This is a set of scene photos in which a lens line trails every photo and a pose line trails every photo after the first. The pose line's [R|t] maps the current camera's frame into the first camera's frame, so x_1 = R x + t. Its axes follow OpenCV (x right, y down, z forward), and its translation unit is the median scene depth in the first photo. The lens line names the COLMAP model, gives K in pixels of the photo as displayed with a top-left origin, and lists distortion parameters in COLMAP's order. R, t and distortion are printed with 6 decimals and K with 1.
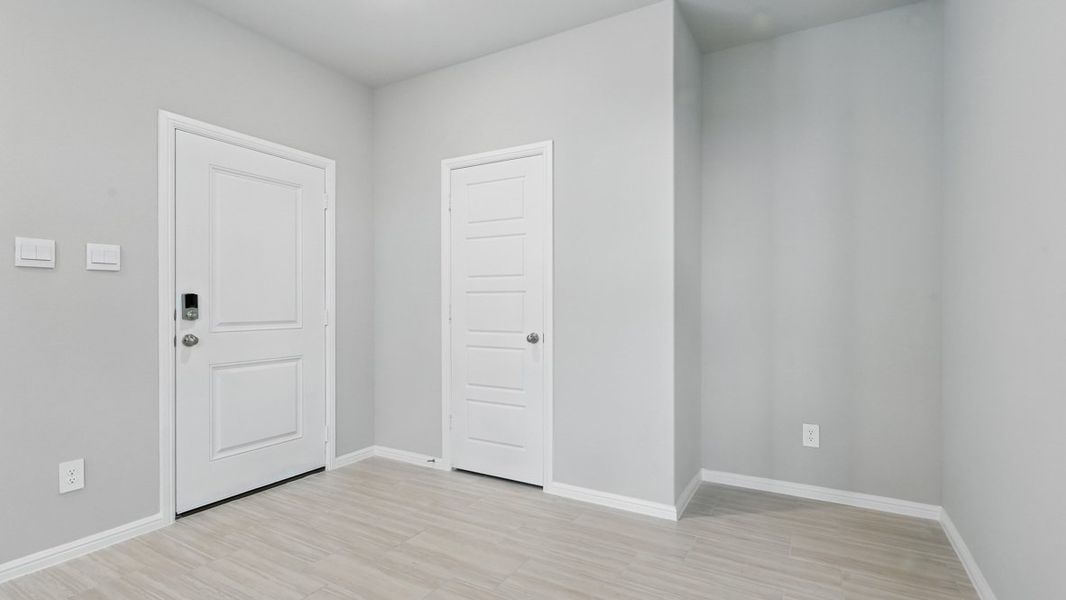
lens RADIAL K [[497.6, 0, 531.0], [0, 497.6, 305.2], [0, 0, 1]] dist [-0.001755, -0.000276]
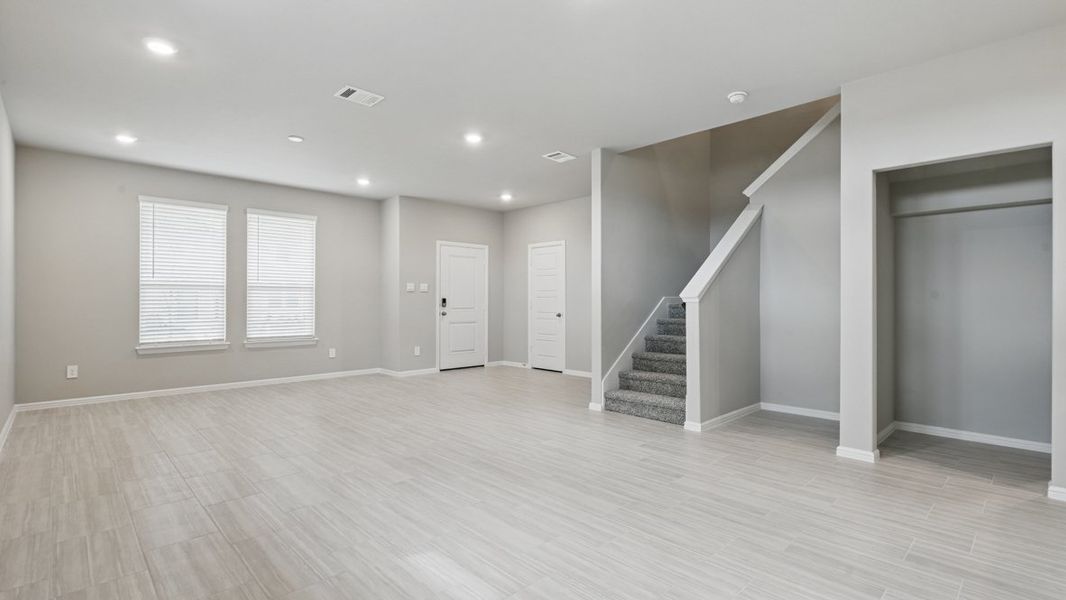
lens RADIAL K [[494.9, 0, 533.0], [0, 494.9, 300.0], [0, 0, 1]] dist [-0.000684, -0.000443]
pose [[0.960122, -0.000811, -0.279579, 0.643954], [-0.002217, 0.999942, -0.010513, 0.016339], [0.279571, 0.010713, 0.960065, -1.646674]]
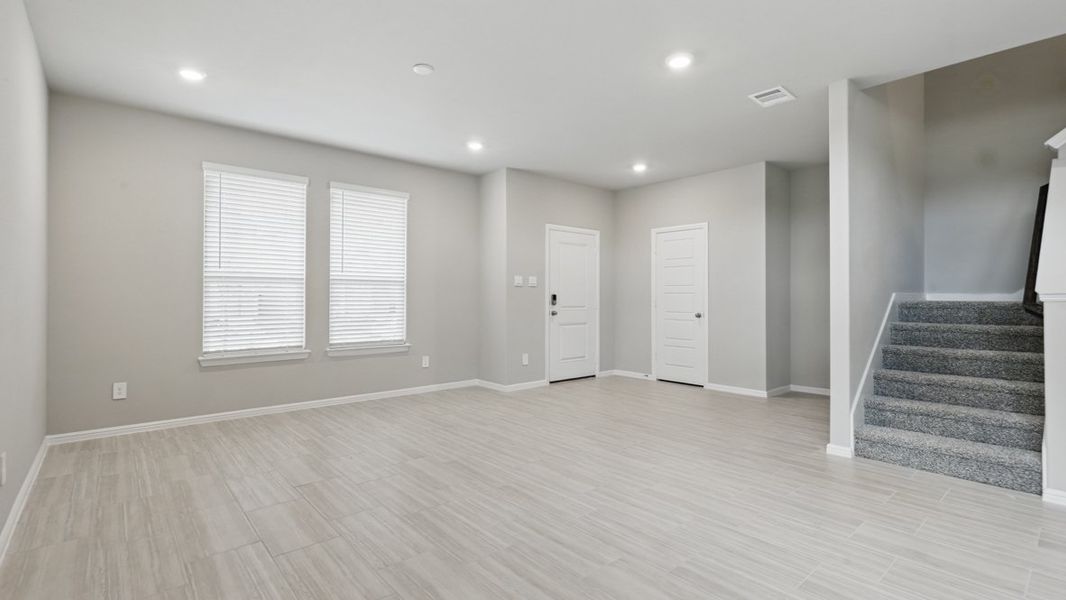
lens RADIAL K [[490.4, 0, 532.2], [0, 490.4, 293.7], [0, 0, 1]] dist [-0.001635, -0.000555]
pose [[0.945111, -0.001513, -0.326745, 0.018649], [-0.003654, 0.999878, -0.015201, 0.009604], [0.326728, 0.015560, 0.944990, -1.276793]]
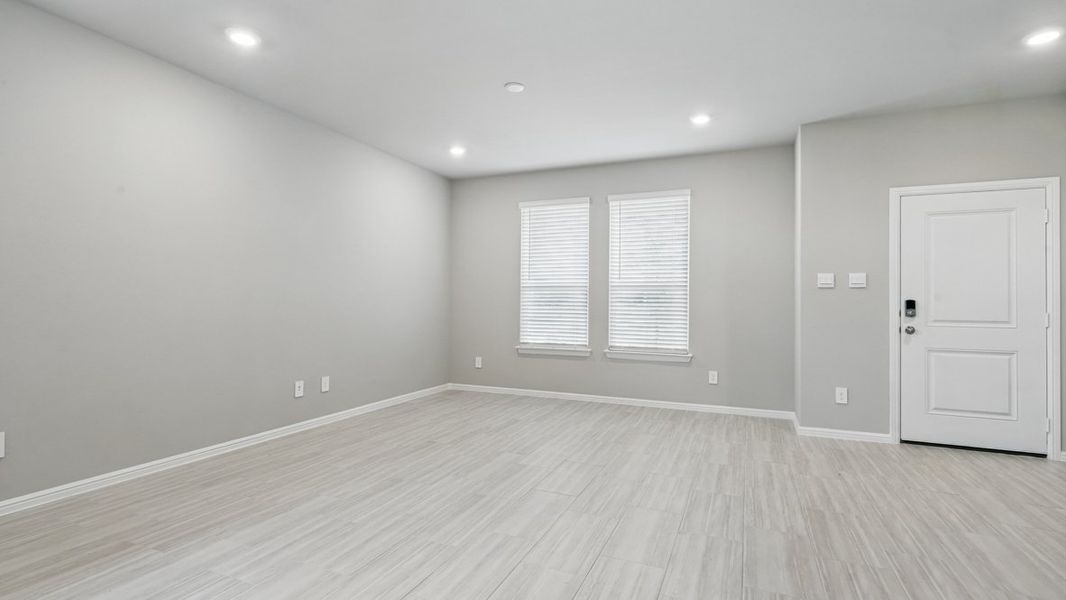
lens RADIAL K [[490.4, 0, 532.2], [0, 490.4, 293.7], [0, 0, 1]] dist [-0.001635, -0.000555]
pose [[0.112416, -0.017440, -0.993508, 0.649116], [-0.015754, 0.999689, -0.019331, 0.004899], [0.993536, 0.017825, 0.112106, -0.317682]]
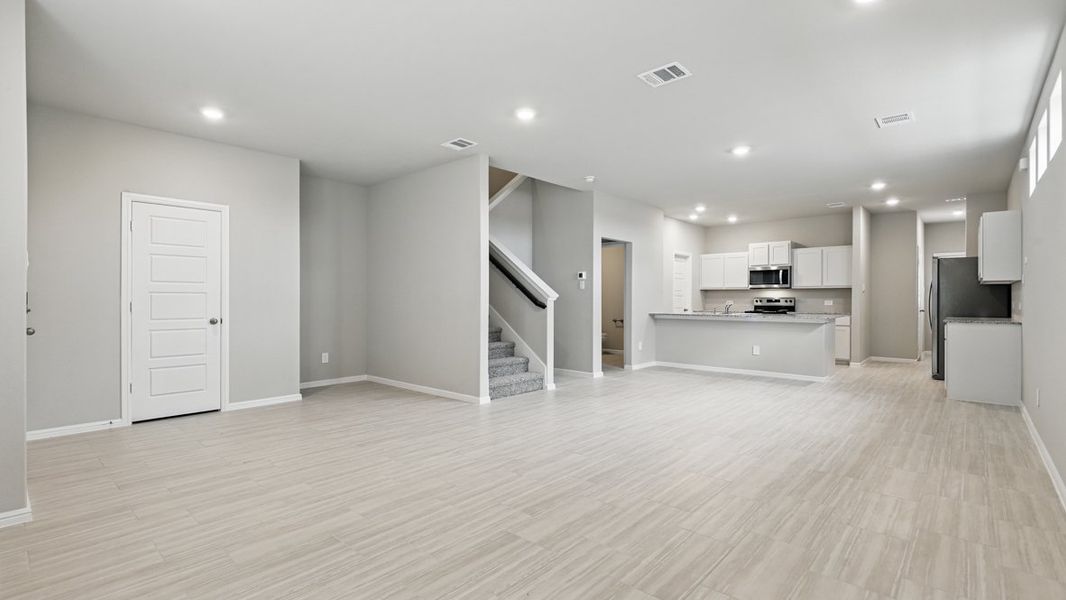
lens RADIAL K [[490.4, 0, 532.2], [0, 490.4, 293.7], [0, 0, 1]] dist [-0.001635, -0.000555]
pose [[0.204453, 0.010732, 0.978818, -1.474730], [0.007368, 0.999895, -0.012502, 0.002977], [-0.978849, 0.009768, 0.204353, -0.399657]]
